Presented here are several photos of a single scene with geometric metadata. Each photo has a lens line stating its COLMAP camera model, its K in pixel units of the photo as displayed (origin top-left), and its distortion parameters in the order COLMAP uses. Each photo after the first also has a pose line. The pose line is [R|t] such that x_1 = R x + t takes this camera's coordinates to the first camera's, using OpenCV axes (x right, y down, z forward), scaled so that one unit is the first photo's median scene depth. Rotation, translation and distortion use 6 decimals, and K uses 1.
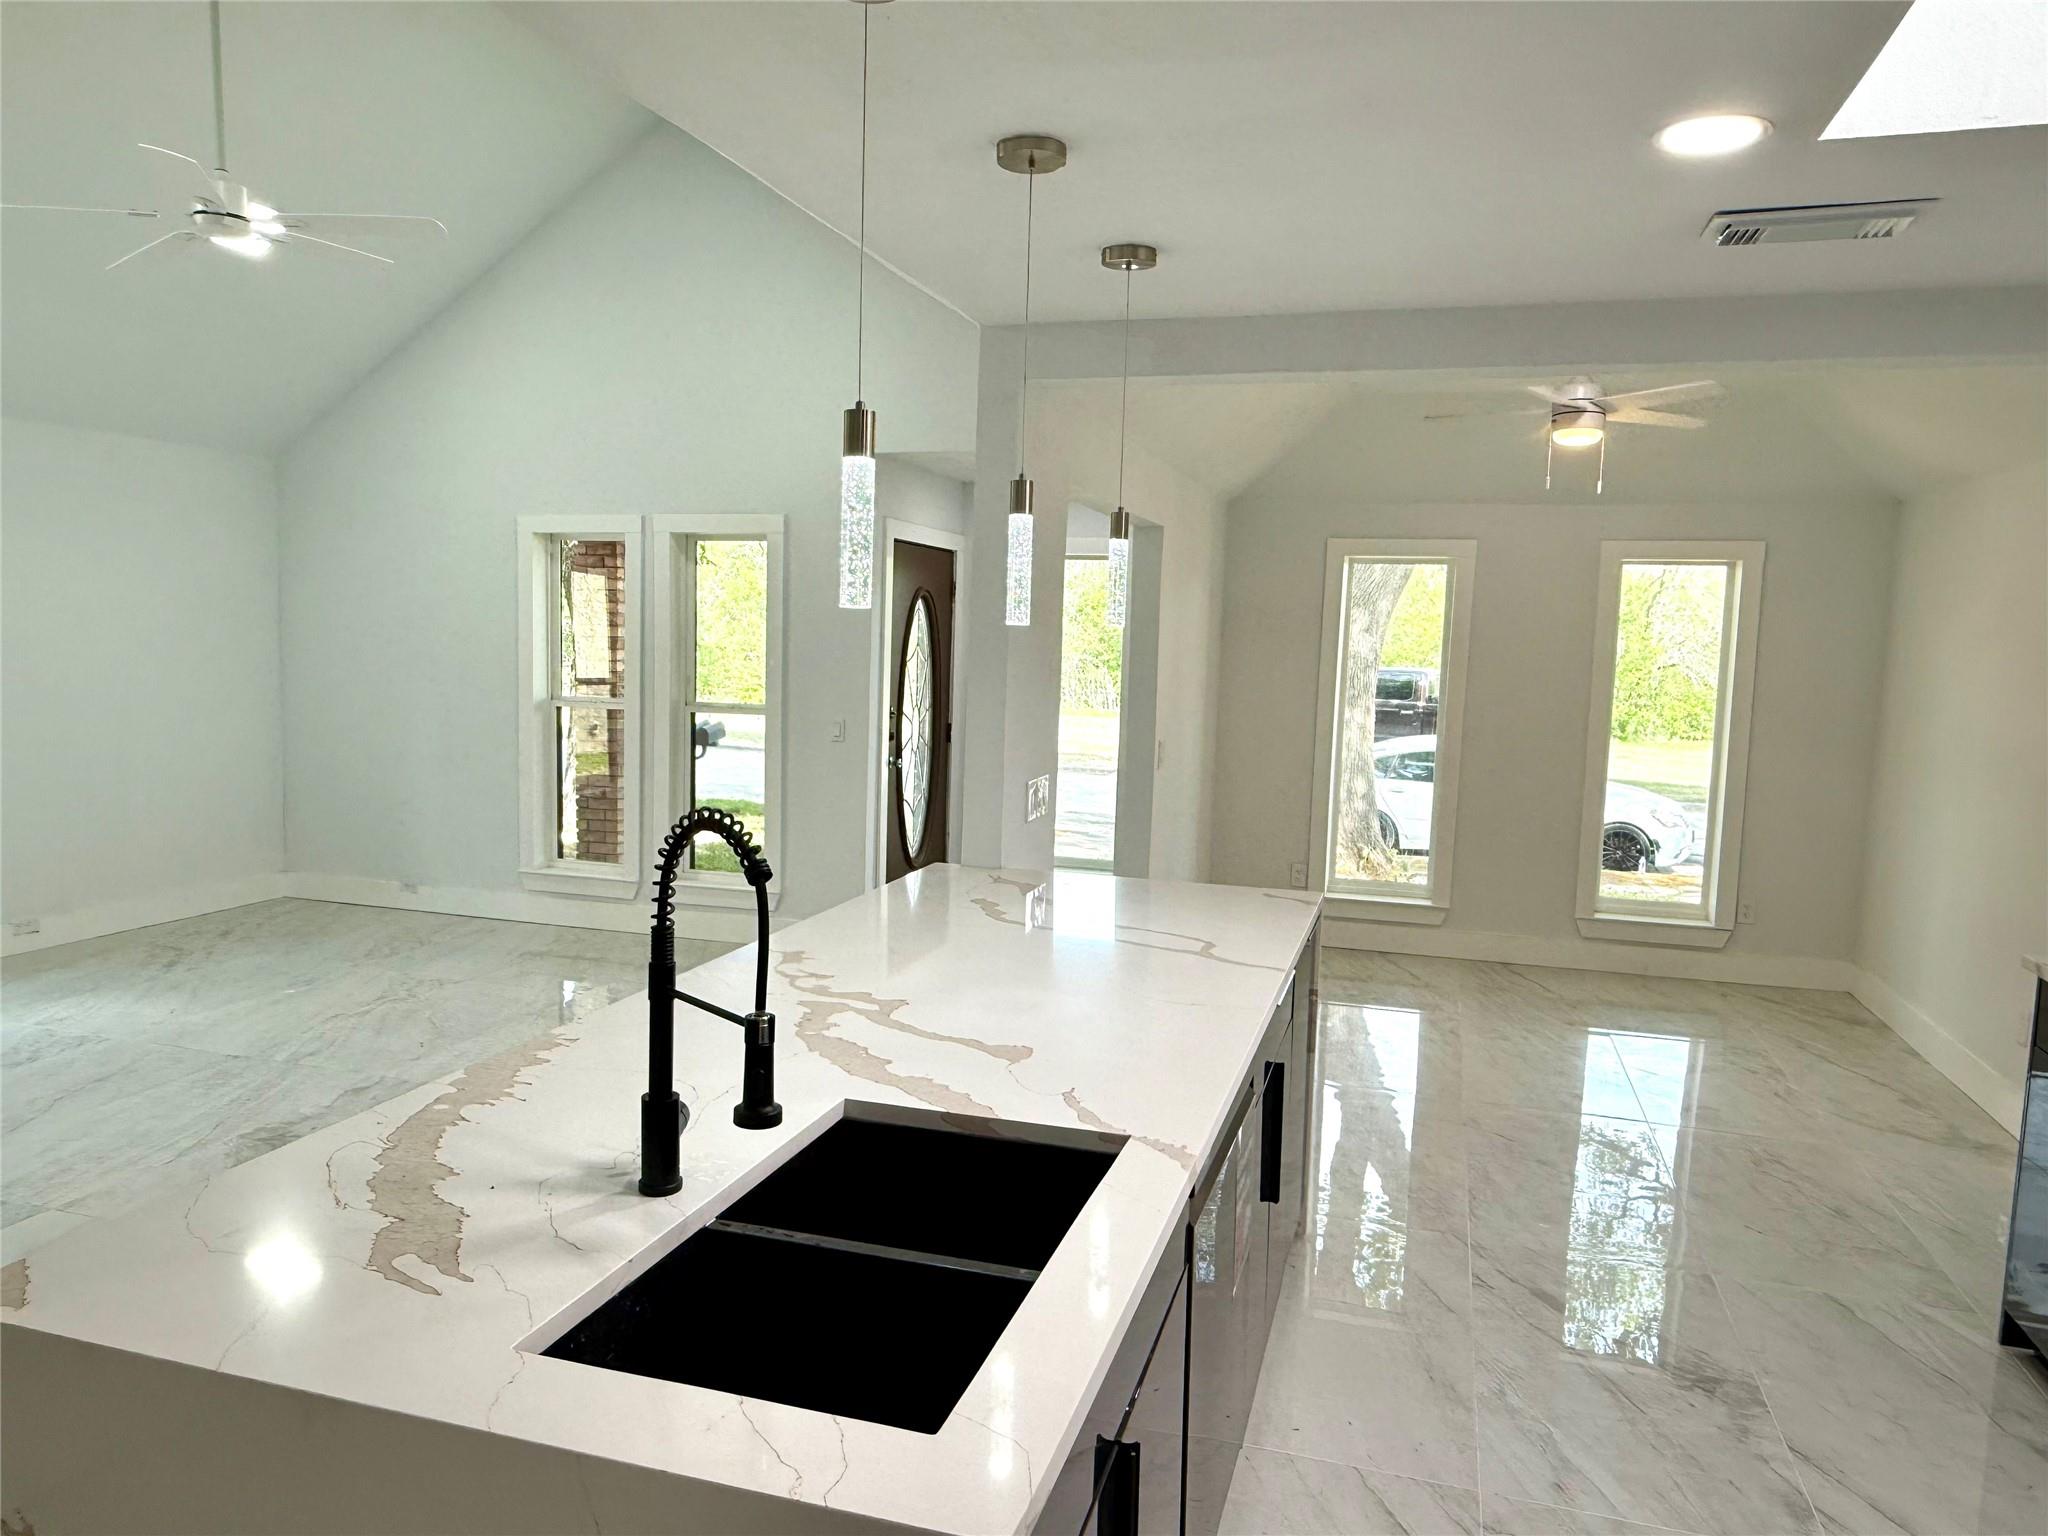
lens RADIAL K [[1384.7, 0, 1014.2], [0, 1384.7, 772.8], [0, 0, 1]] dist [-0.005302, 0.005239]
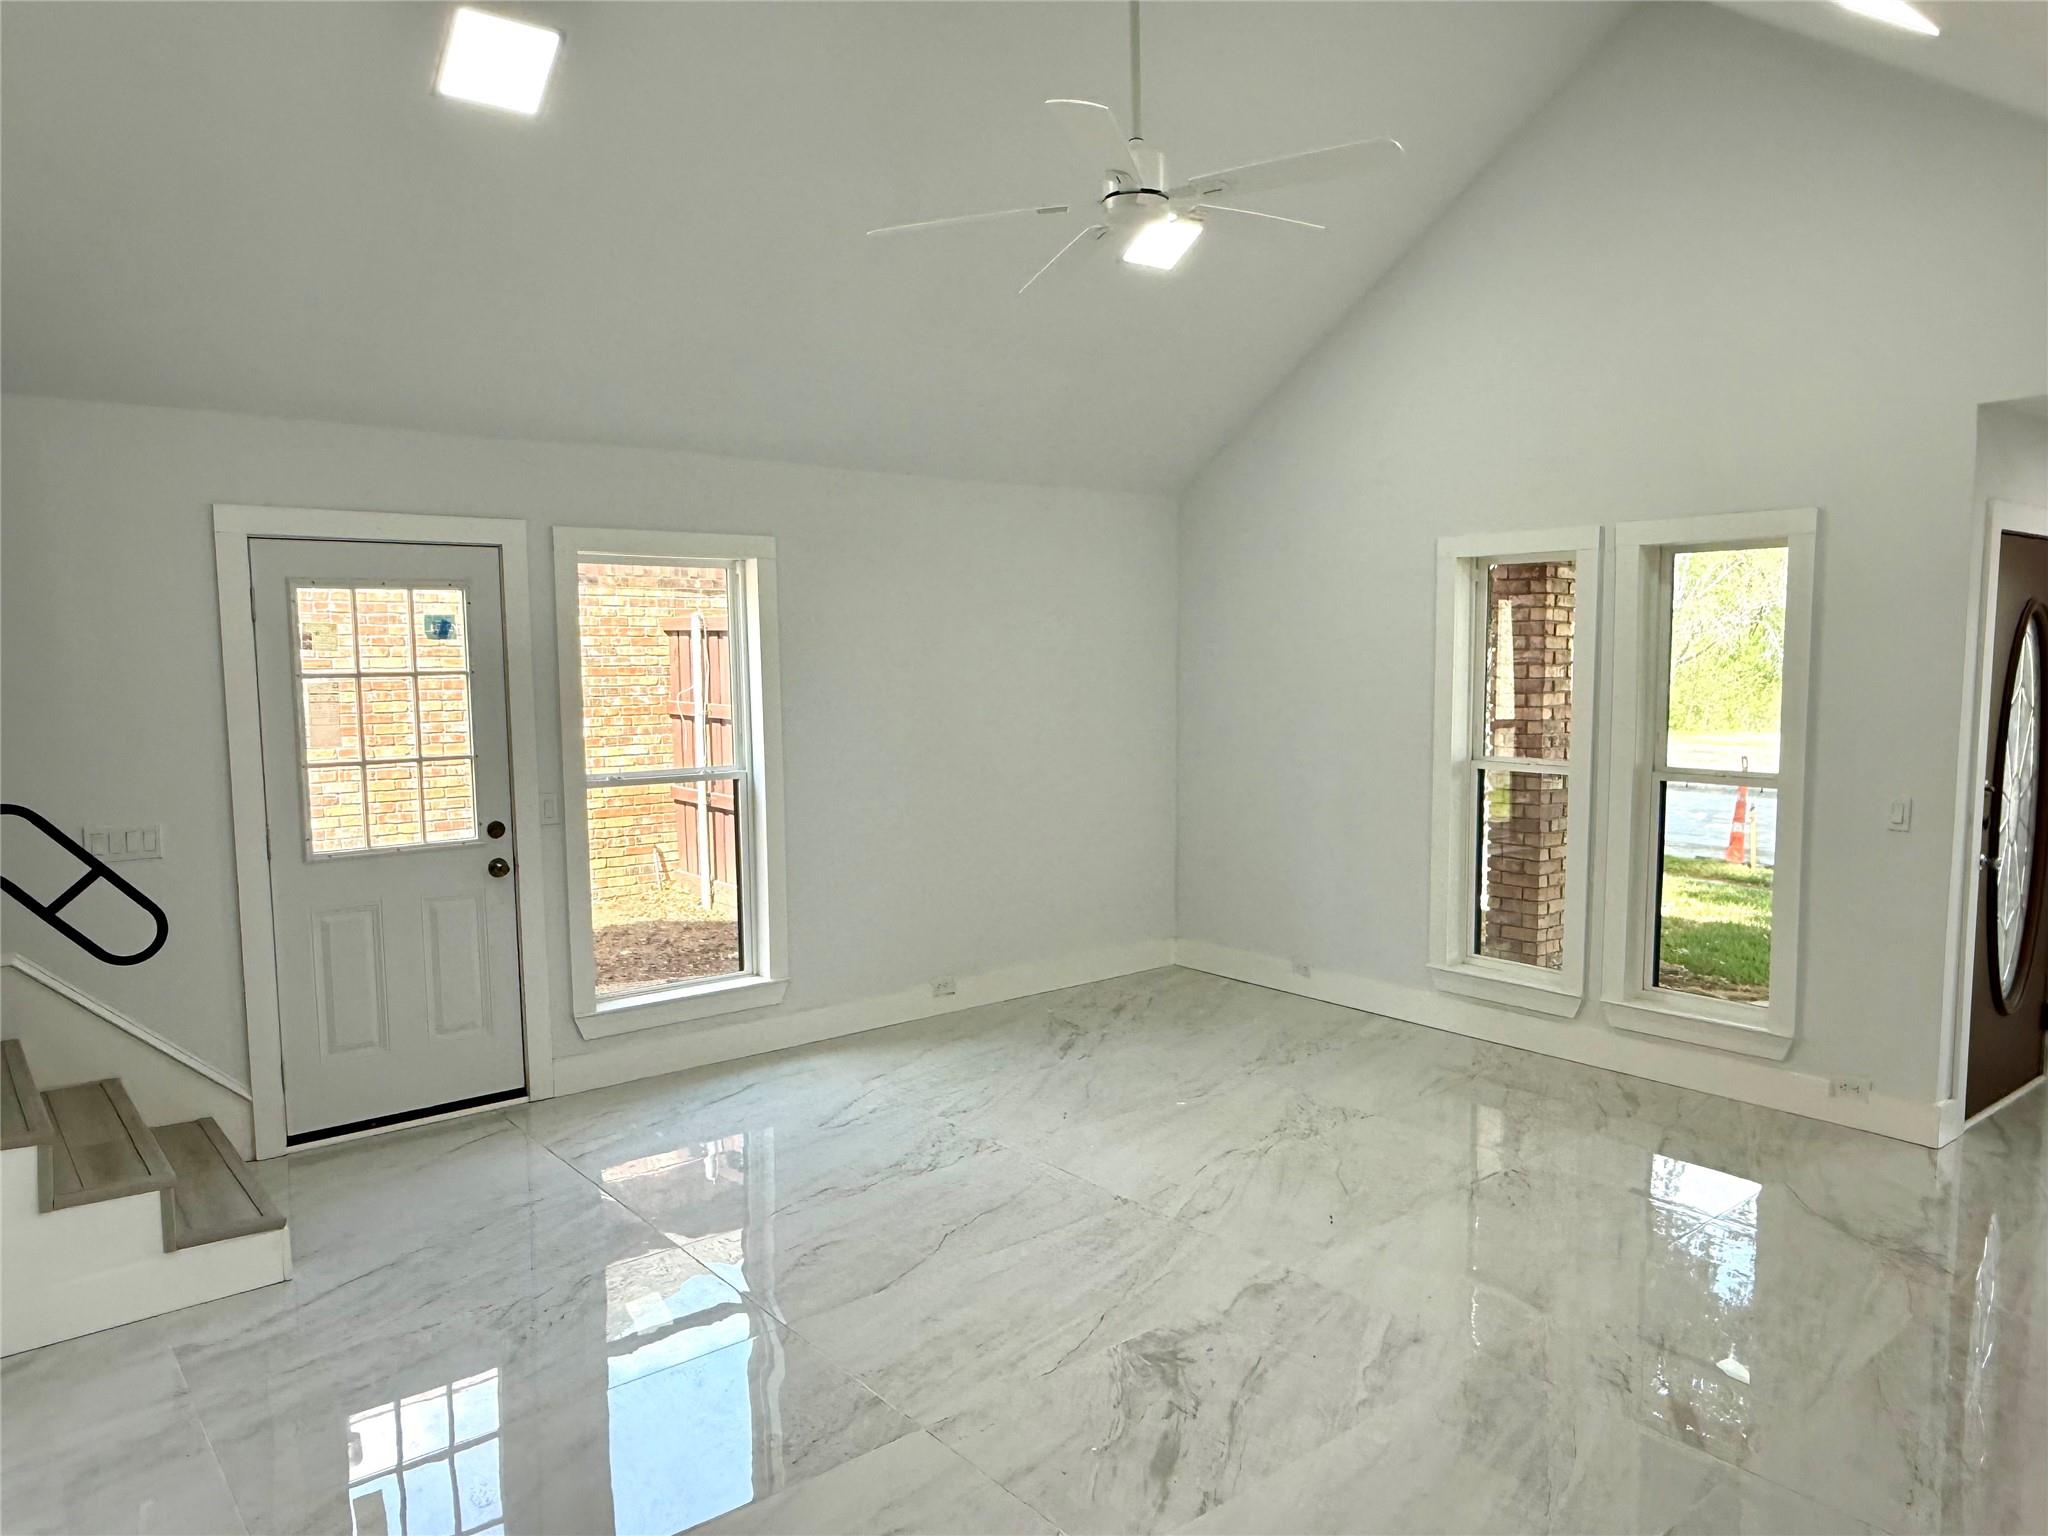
lens RADIAL K [[1384.7, 0, 1032.3], [0, 1384.7, 781.4], [0, 0, 1]] dist [-0.005302, 0.005239]
pose [[0.833674, 0.021270, -0.551848, -0.113186], [-0.025478, 0.999675, 0.000041, -0.038297], [0.551669, 0.014026, 0.833945, 0.197941]]
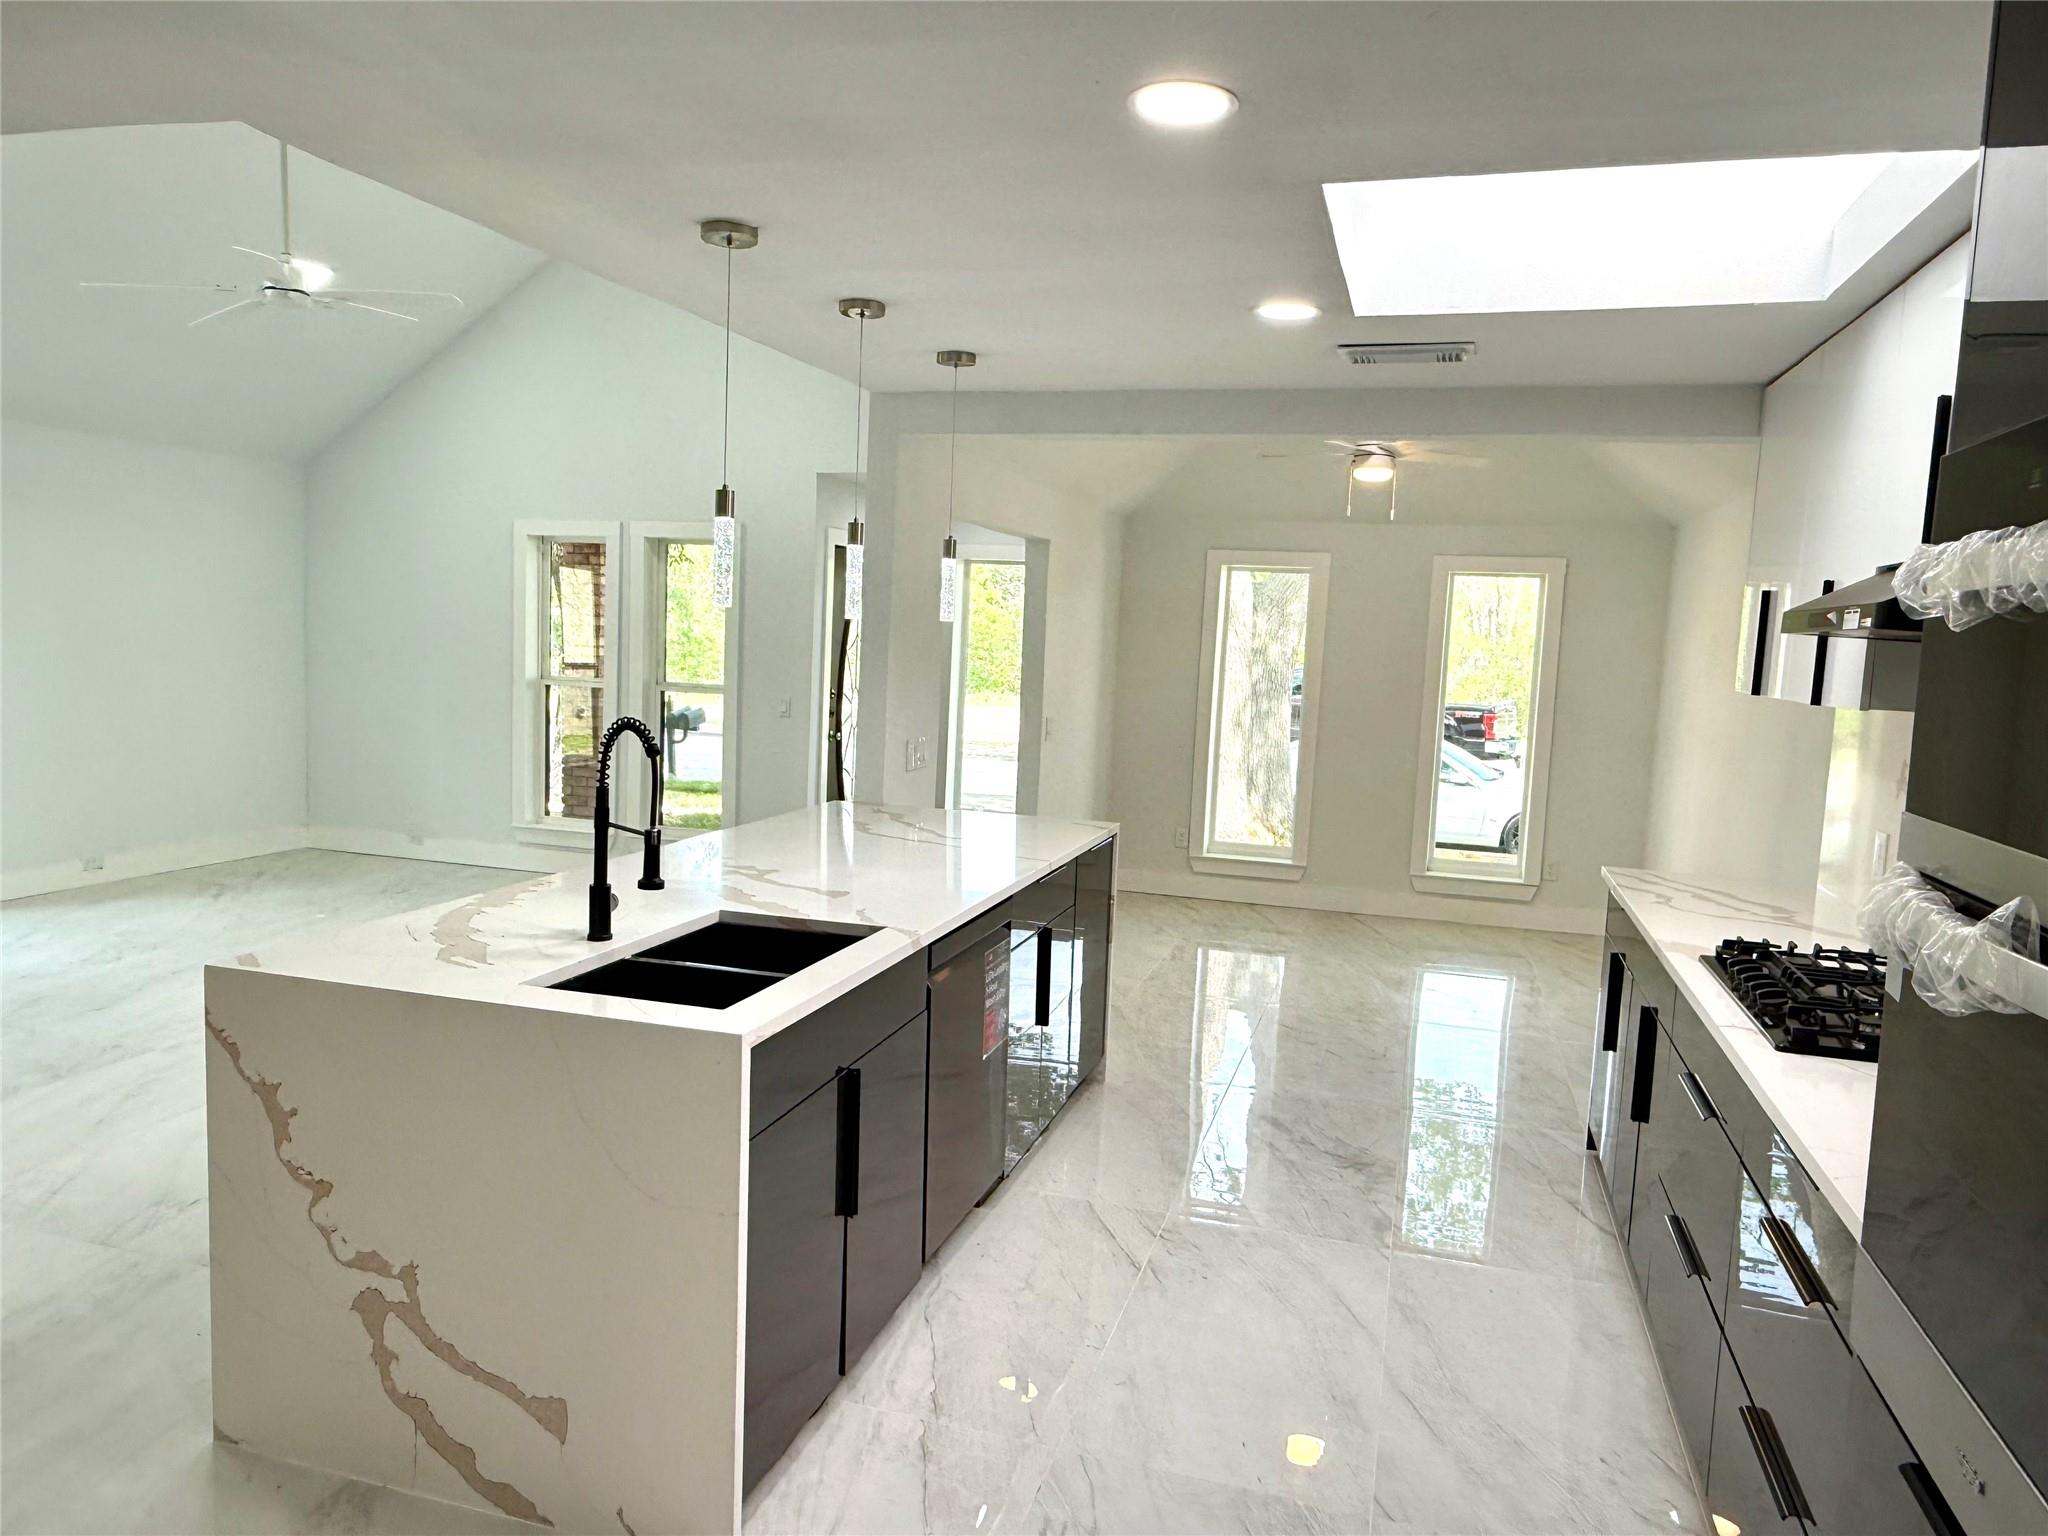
lens RADIAL K [[1384.7, 0, 1021.8], [0, 1384.7, 768.1], [0, 0, 1]] dist [-0.005302, 0.005239]
pose [[0.999851, 0.012412, 0.011959, 0.064021], [-0.012405, 0.999923, -0.000700, 0.020456], [-0.011966, 0.000552, 0.999928, -0.189881]]
